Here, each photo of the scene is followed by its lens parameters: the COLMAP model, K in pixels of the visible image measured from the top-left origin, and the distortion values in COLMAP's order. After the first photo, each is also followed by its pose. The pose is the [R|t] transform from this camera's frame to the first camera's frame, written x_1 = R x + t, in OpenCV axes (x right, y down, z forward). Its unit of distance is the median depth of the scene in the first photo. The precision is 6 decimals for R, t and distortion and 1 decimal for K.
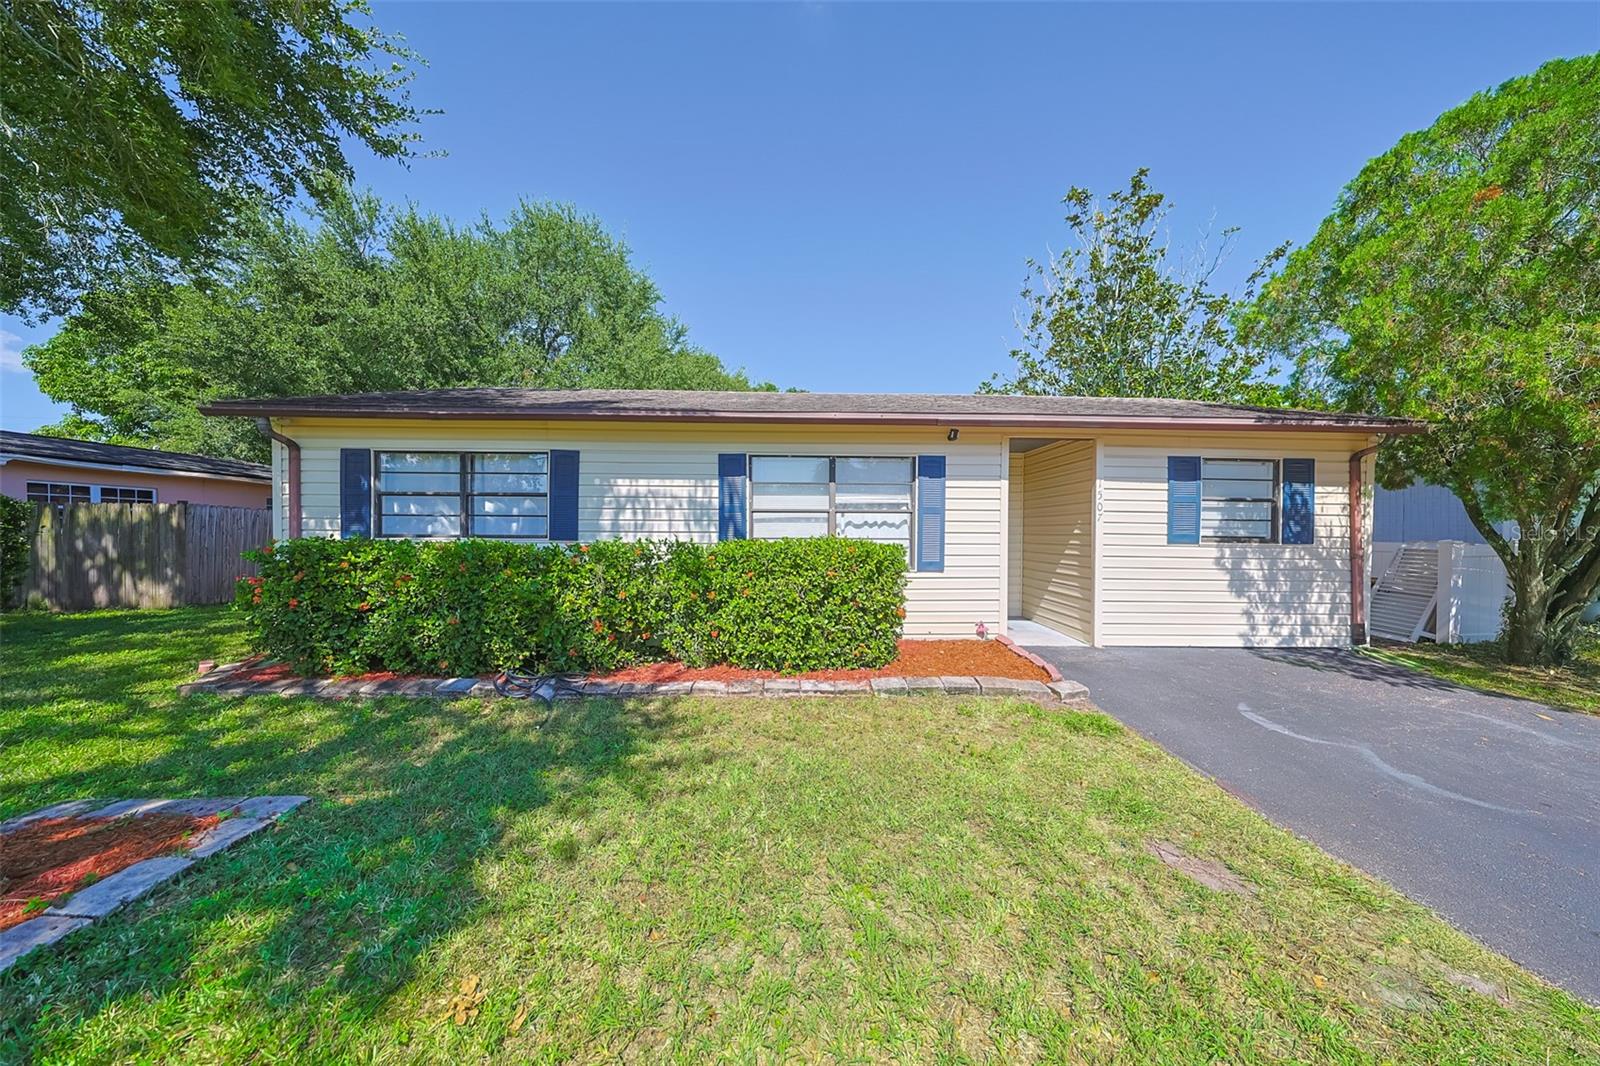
lens RADIAL K [[503.9, 0, 792.5], [0, 503.9, 533.3], [0, 0, 1]] dist [0.000487, -0.000239]
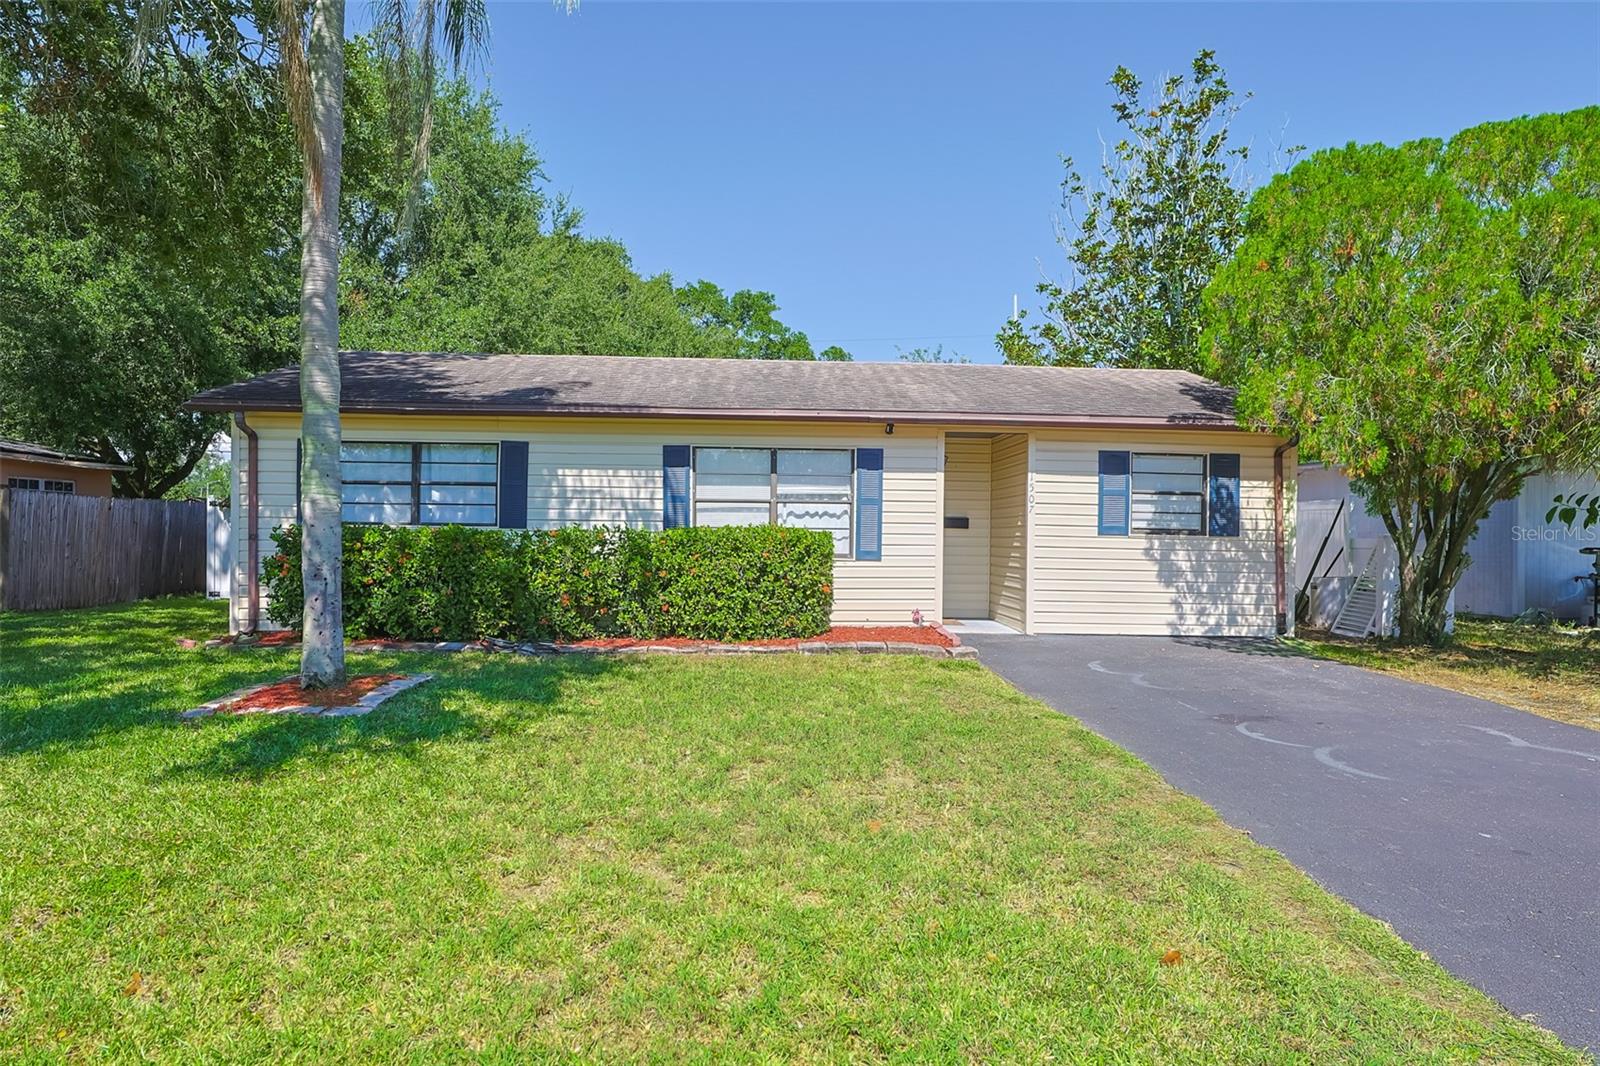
lens RADIAL K [[915.1, 0, 792.4], [0, 915.1, 533.2], [0, 0, 1]] dist [-0.003138, 0.001143]
pose [[0.998724, 0.004222, 0.050323, 0.023571], [-0.003910, 0.999972, -0.006304, 0.031641], [-0.050348, 0.006099, 0.998713, -0.862530]]
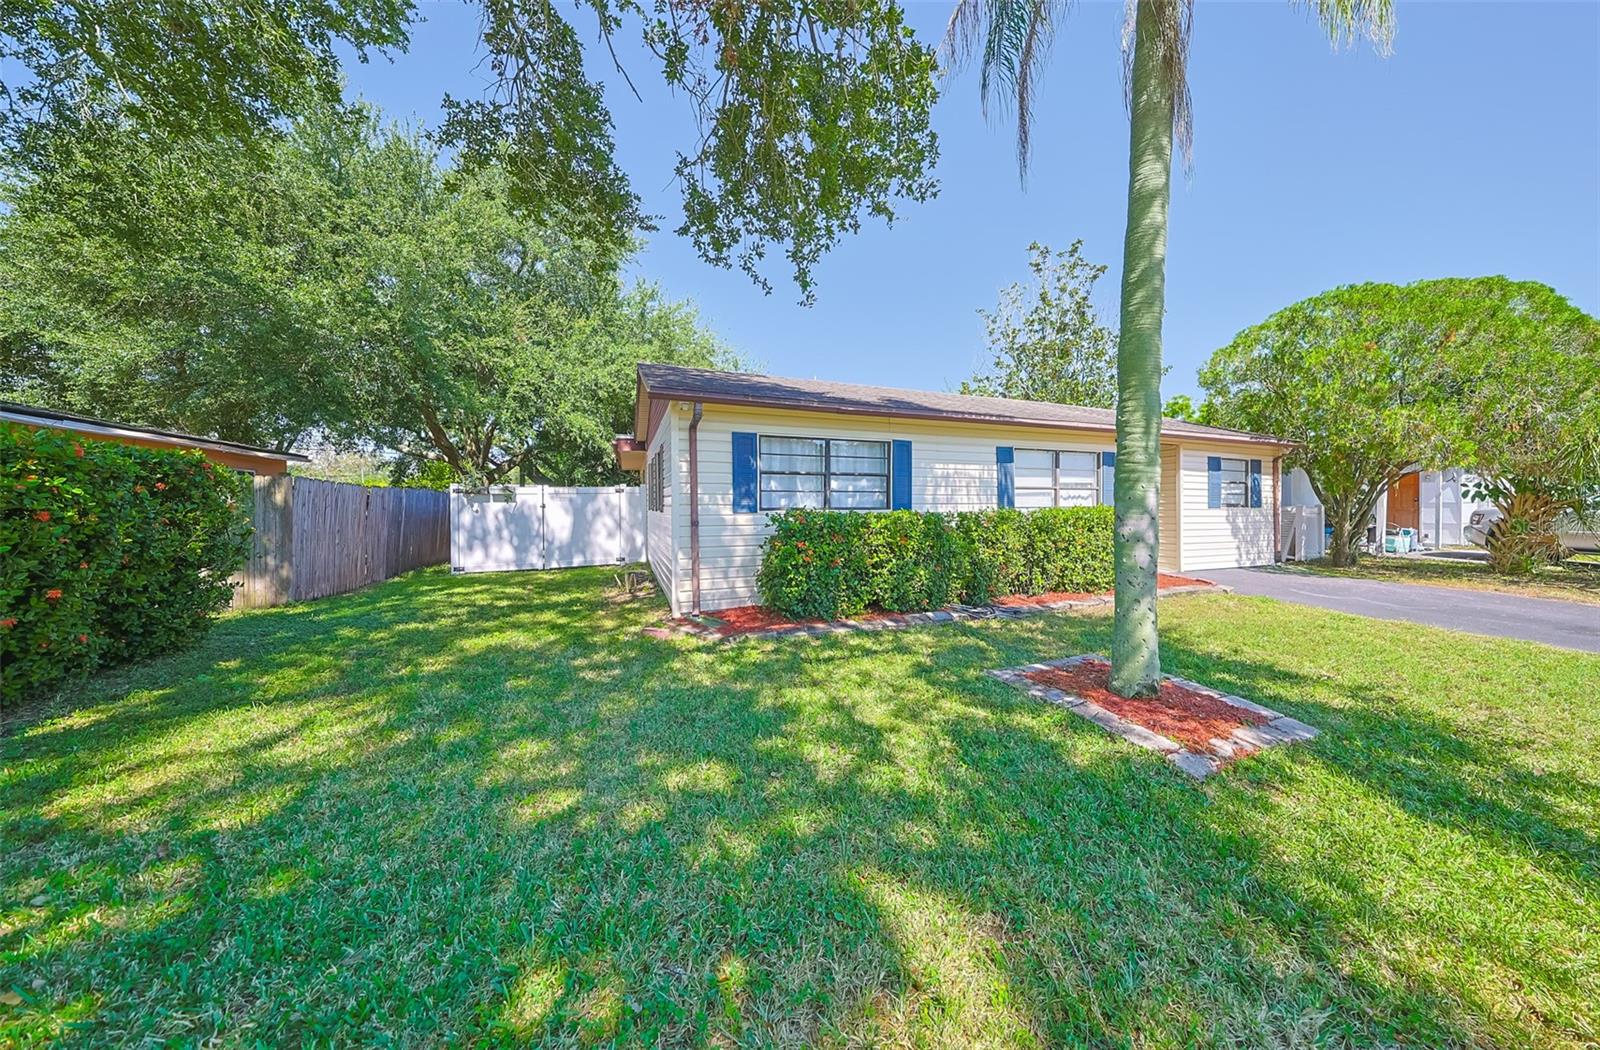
lens RADIAL K [[503.9, 0, 860.5], [0, 503.9, 506.1], [0, 0, 1]] dist [0.000487, -0.000239]
pose [[0.929319, -0.010519, 0.369129, -0.976611], [0.012132, 0.999924, -0.002047, 0.002853], [-0.369080, 0.006380, 0.929376, -0.137768]]
